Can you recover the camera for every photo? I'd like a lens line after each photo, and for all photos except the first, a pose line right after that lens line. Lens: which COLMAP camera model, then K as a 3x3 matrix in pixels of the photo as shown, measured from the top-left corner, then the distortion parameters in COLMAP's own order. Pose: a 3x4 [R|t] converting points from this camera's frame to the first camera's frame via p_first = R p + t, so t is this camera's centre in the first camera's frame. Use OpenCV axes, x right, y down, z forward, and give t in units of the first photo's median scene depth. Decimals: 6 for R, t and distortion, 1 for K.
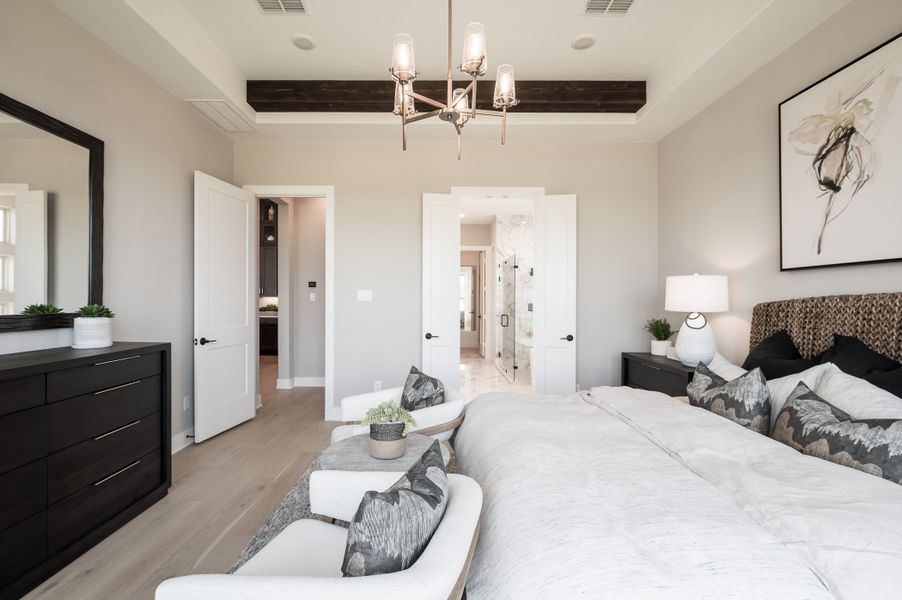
lens RADIAL K [[359.6, 0, 451.0], [0, 359.6, 300.0], [0, 0, 1]] dist [-0.000546, -0.000152]
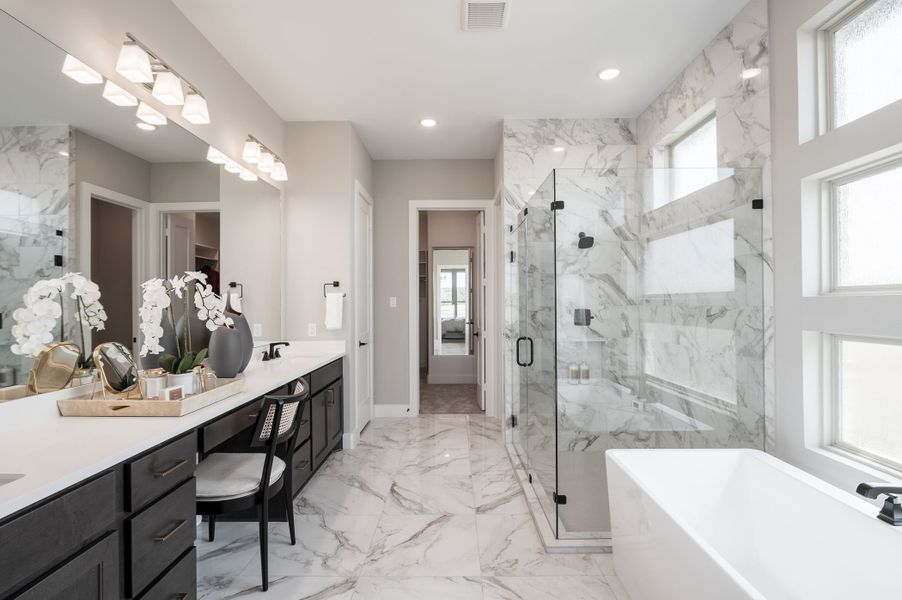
lens RADIAL K [[359.6, 0, 451.0], [0, 359.6, 300.0], [0, 0, 1]] dist [-0.000546, -0.000152]
pose [[0.999239, -0.009683, -0.037793, 0.080083], [0.009278, 0.999898, -0.010880, 0.000850], [0.037894, 0.010521, 0.999226, 0.579429]]
